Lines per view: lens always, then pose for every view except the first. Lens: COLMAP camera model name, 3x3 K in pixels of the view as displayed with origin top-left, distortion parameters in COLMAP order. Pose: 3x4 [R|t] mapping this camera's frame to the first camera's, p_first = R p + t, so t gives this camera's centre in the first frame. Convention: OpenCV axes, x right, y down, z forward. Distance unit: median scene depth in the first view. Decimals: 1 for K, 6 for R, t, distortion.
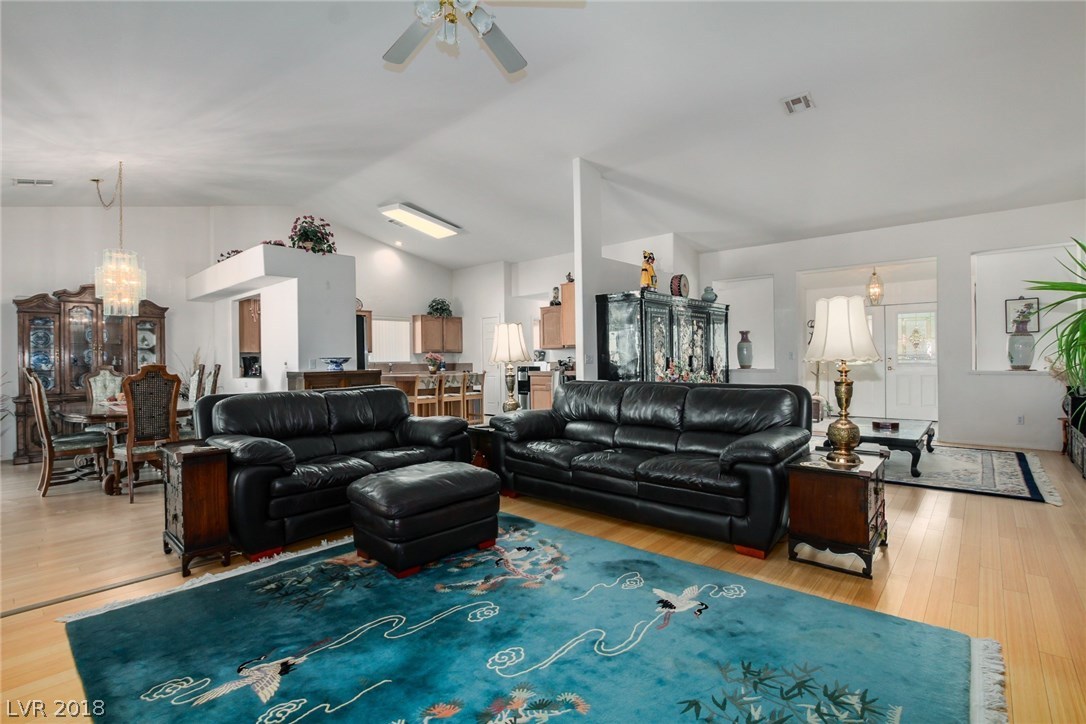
lens RADIAL K [[504.7, 0, 540.6], [0, 504.7, 360.9], [0, 0, 1]] dist [-0.034492, 0.004995]
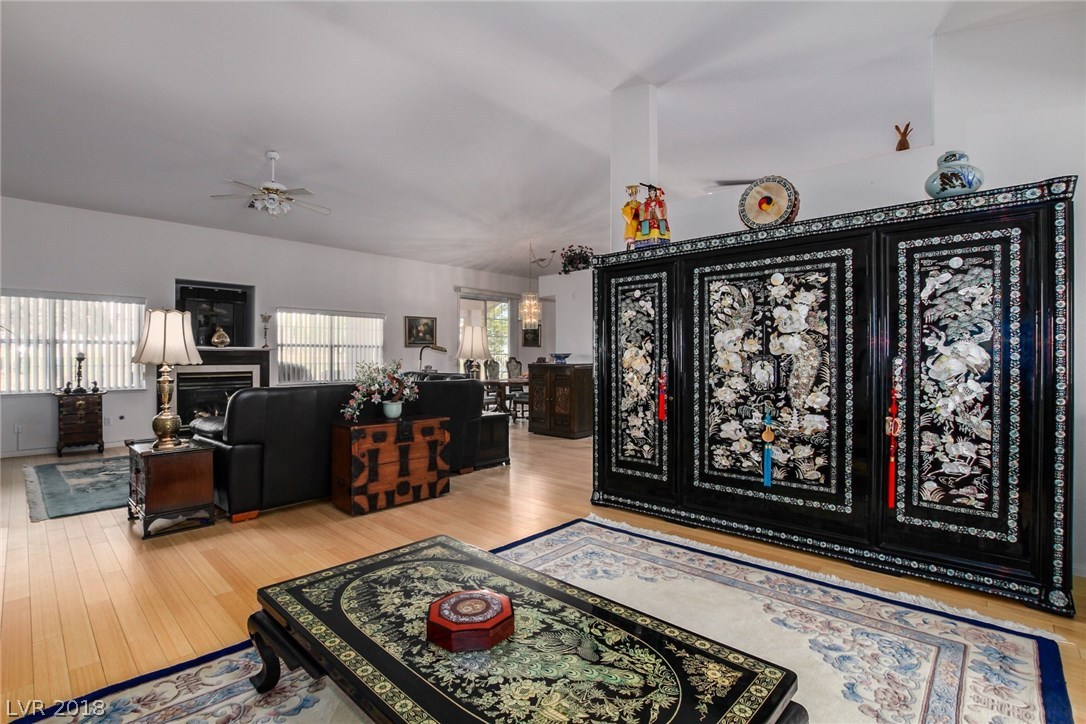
lens RADIAL K [[504.7, 0, 537.2], [0, 504.7, 360.1], [0, 0, 1]] dist [-0.034492, 0.004995]
pose [[-0.015938, 0.024849, -0.999564, 1.854350], [-0.007631, 0.999659, 0.024973, -0.048871], [0.999844, 0.008025, -0.015743, 1.976923]]
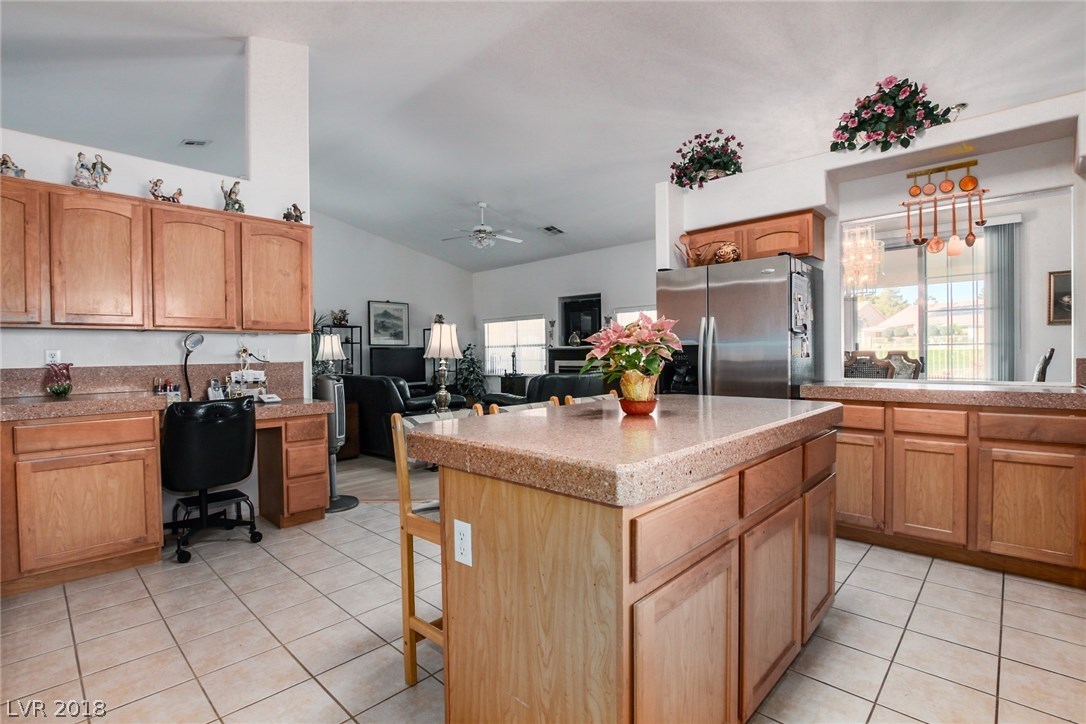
lens RADIAL K [[504.7, 0, 537.2], [0, 504.7, 358.1], [0, 0, 1]] dist [-0.034492, 0.004995]
pose [[-0.998975, 0.028280, 0.035335, -0.532813], [0.028636, 0.999544, 0.009595, -0.000388], [-0.035047, 0.010597, -0.999329, 3.608153]]
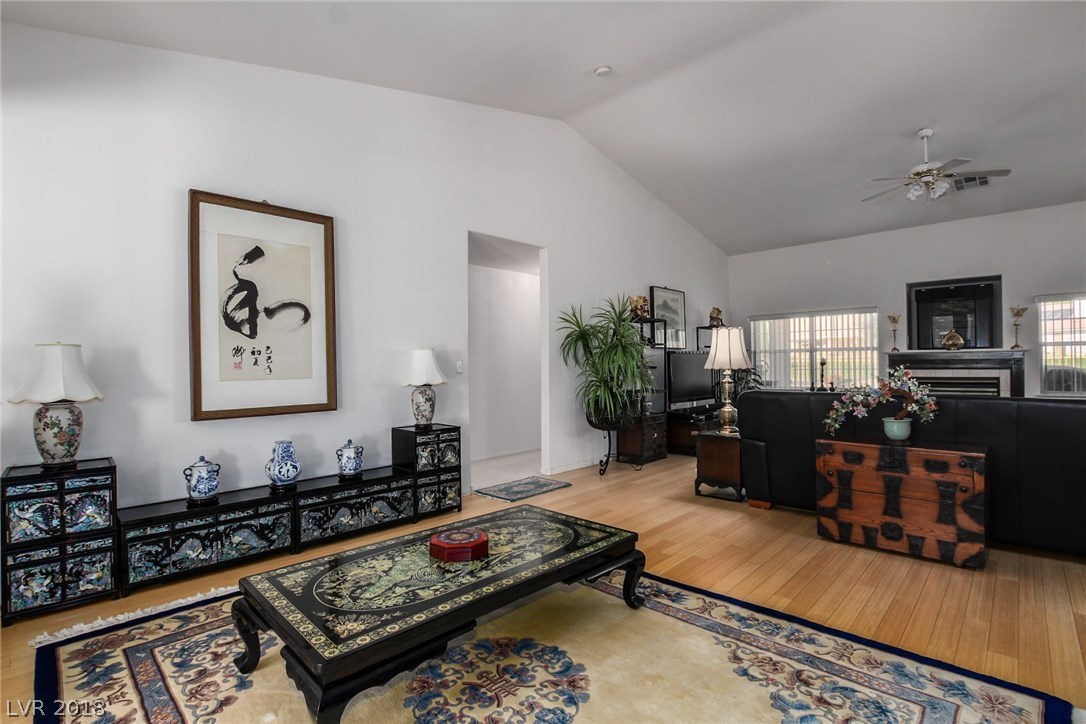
lens RADIAL K [[504.7, 0, 541.3], [0, 504.7, 360.1], [0, 0, 1]] dist [-0.034492, 0.004995]
pose [[-0.999265, 0.029851, 0.024048, 1.194952], [0.029823, 0.999554, -0.001525, -0.044407], [-0.024083, -0.000807, -0.999710, 2.664220]]
